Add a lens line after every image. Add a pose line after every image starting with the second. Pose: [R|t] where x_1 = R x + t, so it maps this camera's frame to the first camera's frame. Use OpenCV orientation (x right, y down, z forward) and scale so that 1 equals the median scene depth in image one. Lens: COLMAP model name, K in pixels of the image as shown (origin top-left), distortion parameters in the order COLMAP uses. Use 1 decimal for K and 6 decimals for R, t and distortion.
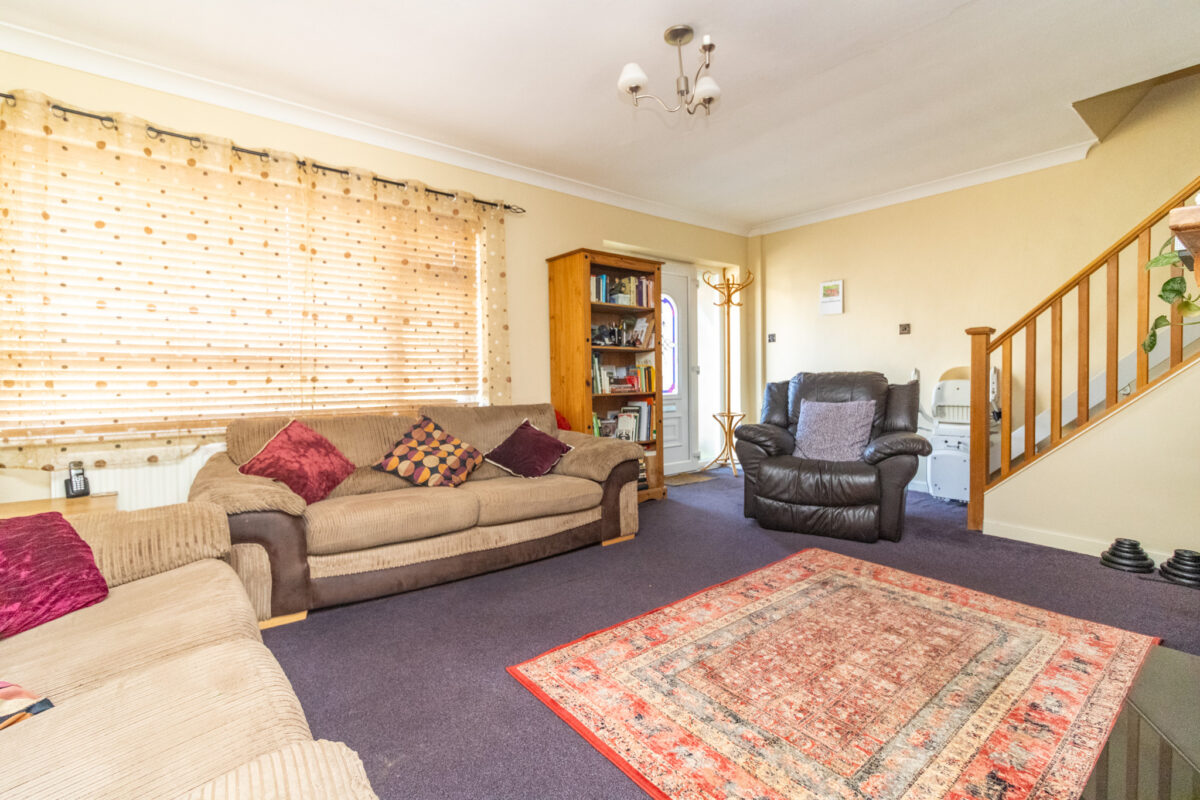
lens RADIAL K [[551.1, 0, 600.1], [0, 551.1, 390.4], [0, 0, 1]] dist [0.007053, -0.000048]
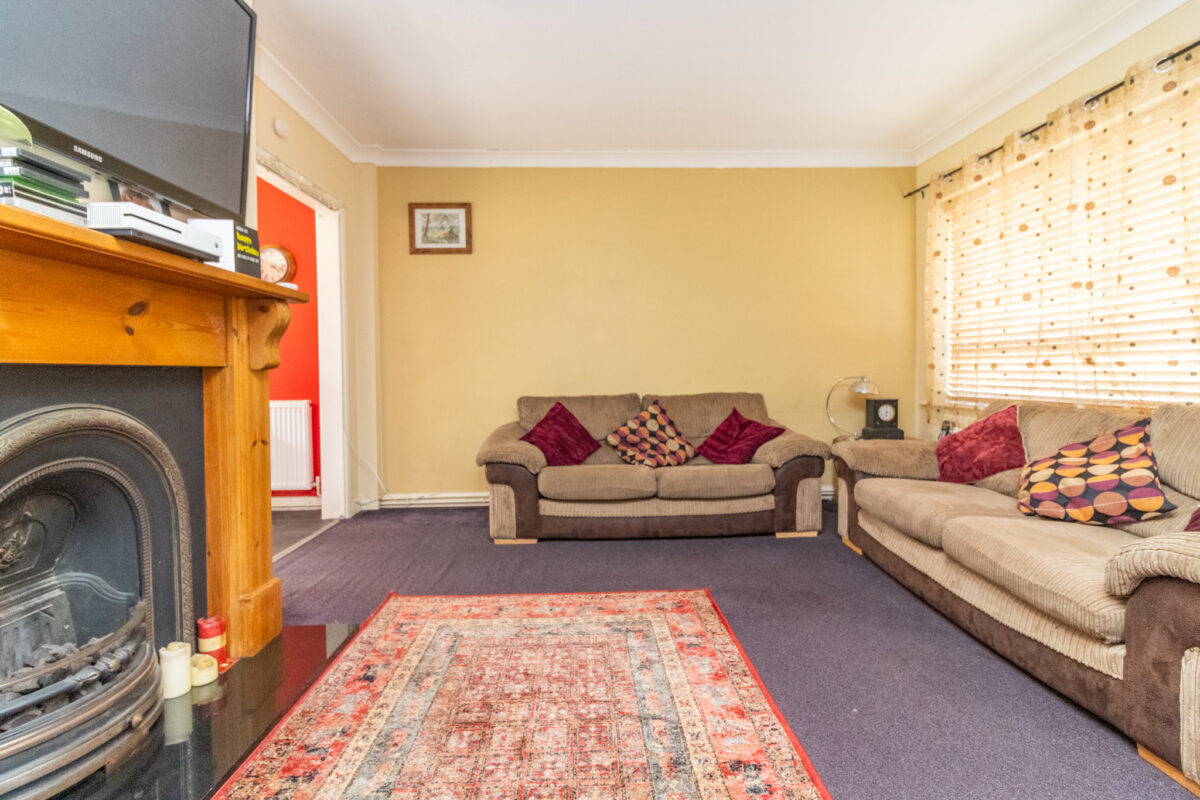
lens RADIAL K [[564.7, 0, 600.6], [0, 564.7, 388.8], [0, 0, 1]] dist [0.003582, 0.000829]
pose [[-0.606159, 0.037163, -0.794475, 0.683027], [-0.008304, 0.998558, 0.053045, -0.021050], [0.795300, 0.038751, -0.604976, 1.065224]]
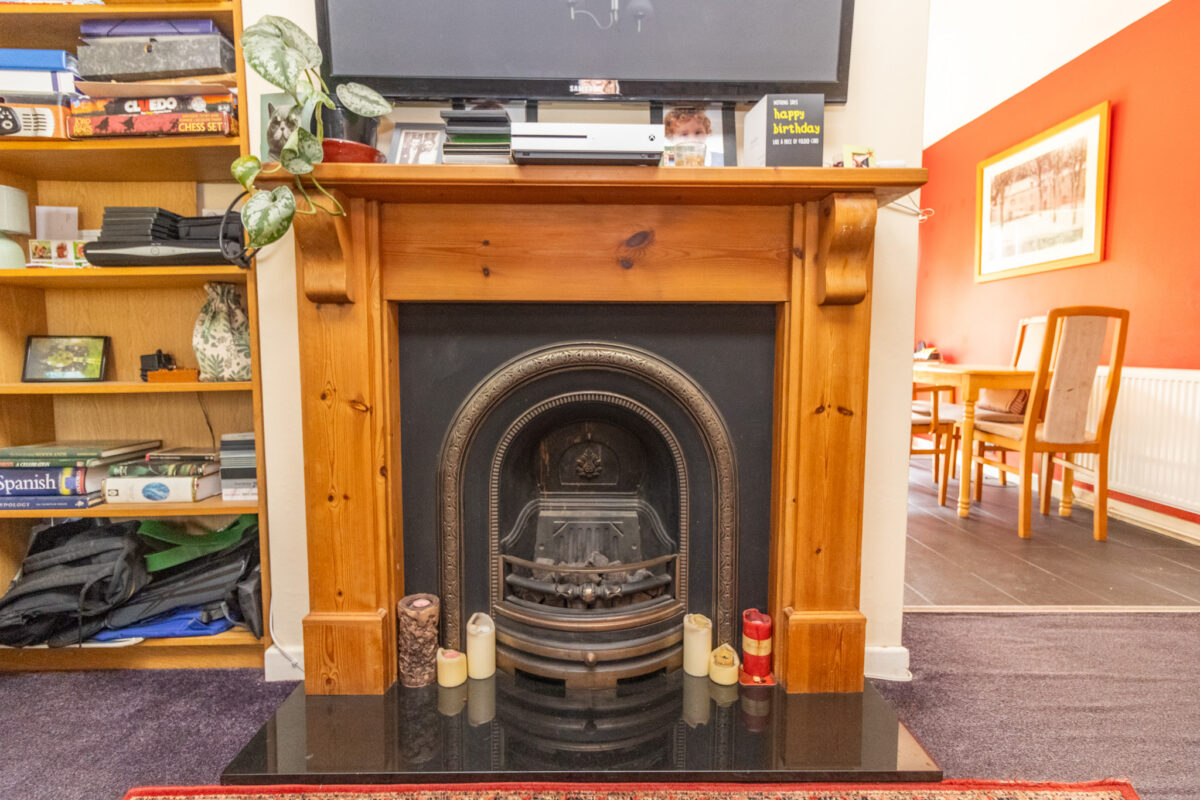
lens RADIAL K [[578.2, 0, 600.7], [0, 578.2, 391.7], [0, 0, 1]] dist [0.001917, 0.000212]
pose [[-0.785297, -0.042108, 0.617686, 0.242119], [0.021321, 0.995253, 0.094954, 0.018200], [-0.618752, 0.087737, -0.780672, 0.823381]]
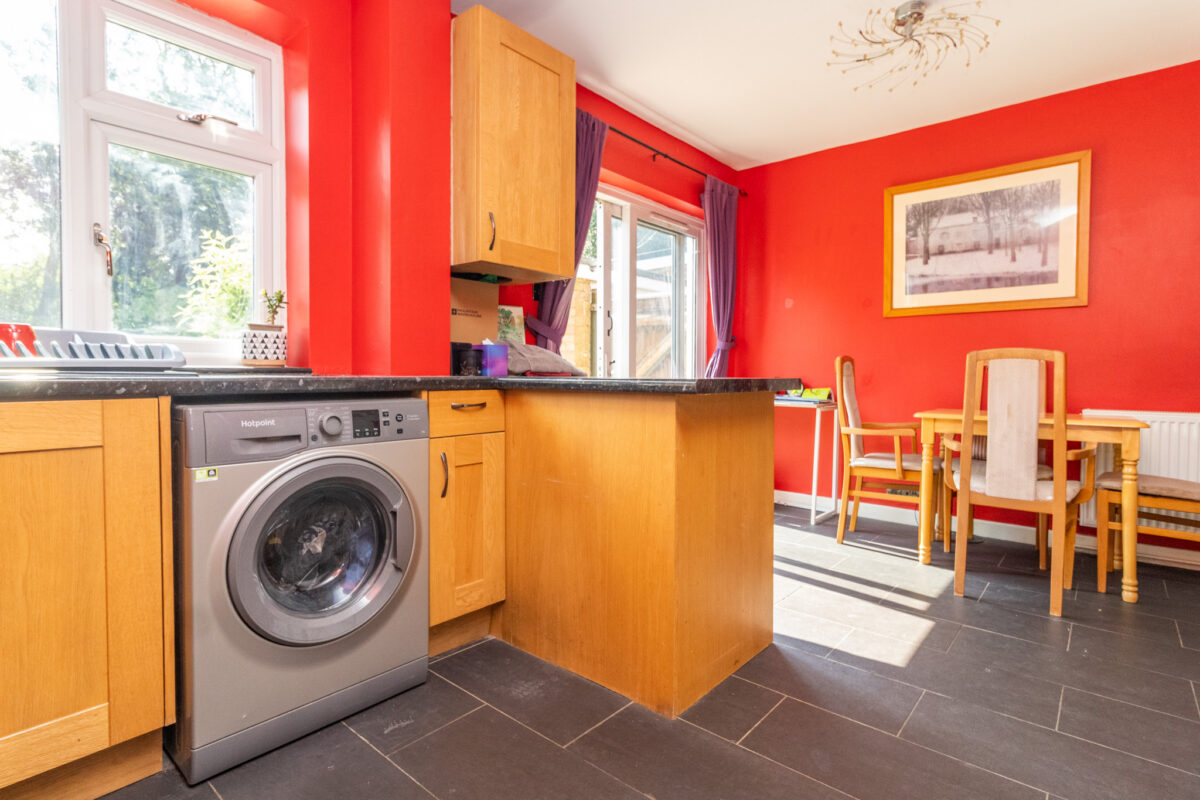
lens RADIAL K [[597.6, 0, 599.7], [0, 597.6, 390.1], [0, 0, 1]] dist [-0.001424, -0.001273]
pose [[-0.984166, 0.010401, -0.176944, 1.337443], [0.000756, 0.998514, 0.054489, -0.005323], [0.177248, 0.053493, -0.982711, 0.305433]]
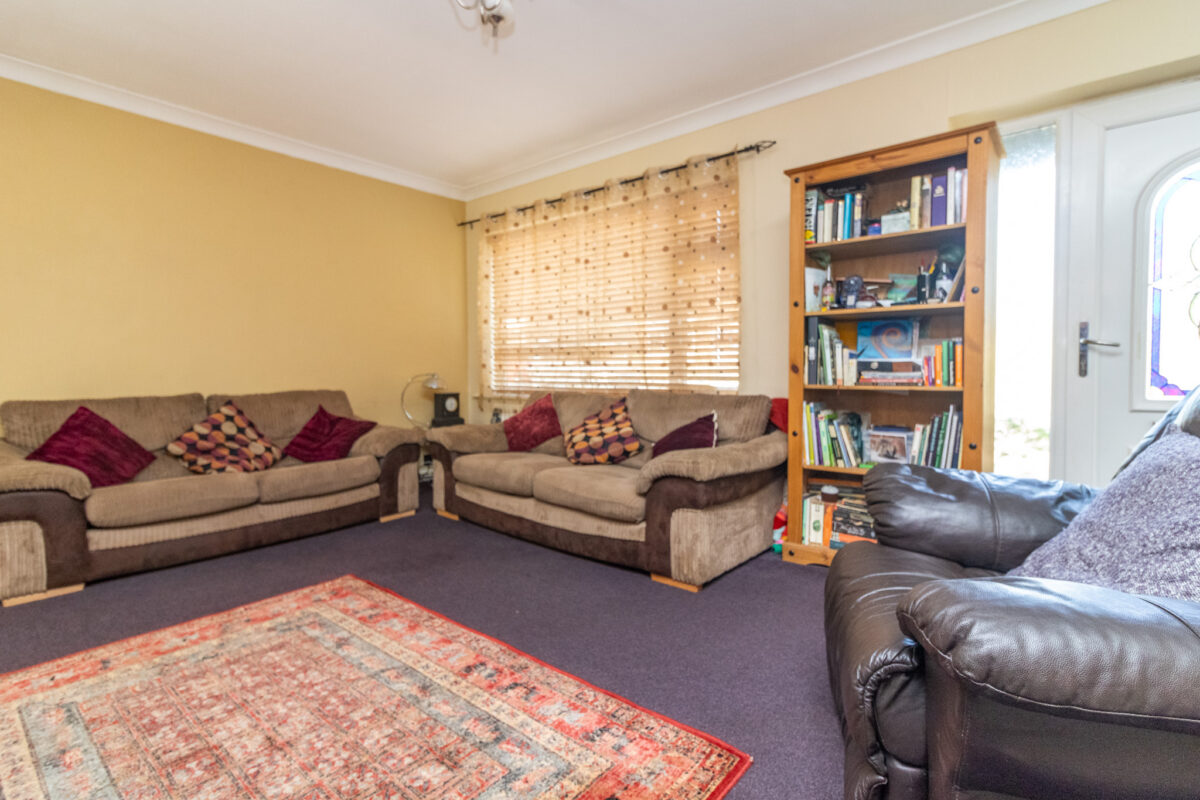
lens RADIAL K [[568.8, 0, 599.2], [0, 568.8, 390.3], [0, 0, 1]] dist [0.002505, 0.001181]
pose [[0.185118, 0.041603, -0.981835, 0.871670], [-0.025251, 0.998975, 0.037569, -0.009051], [0.982392, 0.017837, 0.185979, 0.895539]]
